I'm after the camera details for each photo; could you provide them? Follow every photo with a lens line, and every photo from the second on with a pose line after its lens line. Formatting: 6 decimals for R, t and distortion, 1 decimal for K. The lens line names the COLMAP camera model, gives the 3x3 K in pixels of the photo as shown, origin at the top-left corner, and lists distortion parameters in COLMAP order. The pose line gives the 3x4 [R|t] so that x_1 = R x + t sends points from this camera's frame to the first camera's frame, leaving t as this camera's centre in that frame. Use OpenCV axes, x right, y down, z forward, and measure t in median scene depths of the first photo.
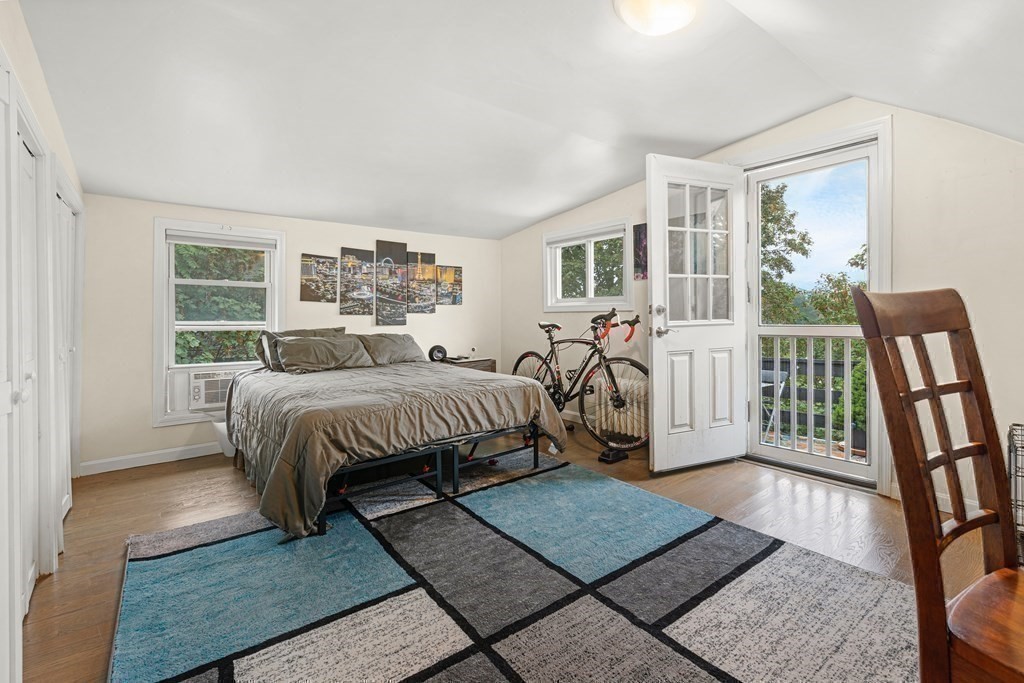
lens RADIAL K [[459.7, 0, 531.2], [0, 459.7, 317.9], [0, 0, 1]] dist [0.004197, -0.001838]
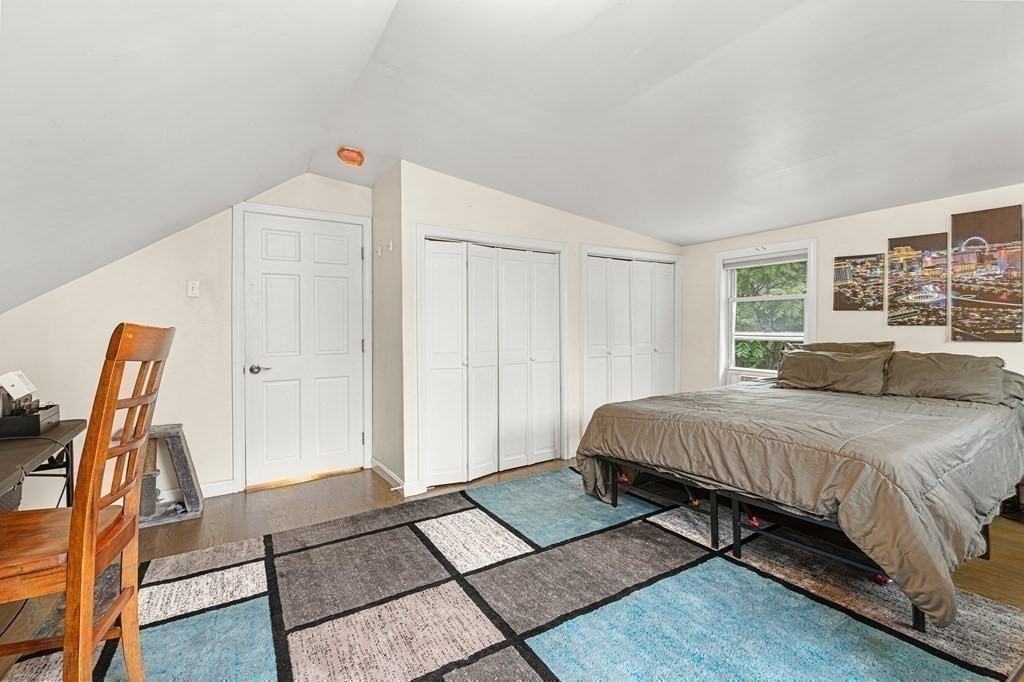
lens RADIAL K [[459.7, 0, 523.9], [0, 459.7, 322.6], [0, 0, 1]] dist [0.004197, -0.001838]
pose [[-0.108544, -0.006708, -0.994069, 0.484661], [0.007323, 0.999945, -0.007548, -0.012058], [0.994065, -0.008099, -0.108489, 0.531078]]
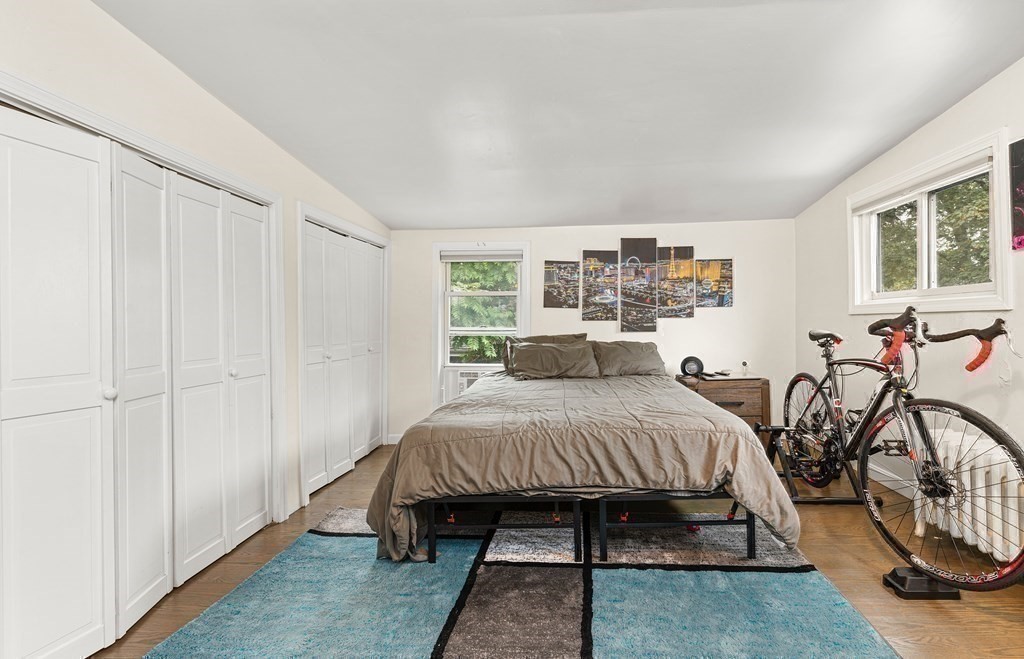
lens RADIAL K [[448.4, 0, 552.7], [0, 448.4, 323.2], [0, 0, 1]] dist [0.003095, 0.000409]
pose [[0.737443, -0.001333, -0.675408, 0.197125], [0.005049, 0.999981, 0.003539, -0.005468], [0.675390, -0.006020, 0.737436, 0.298561]]
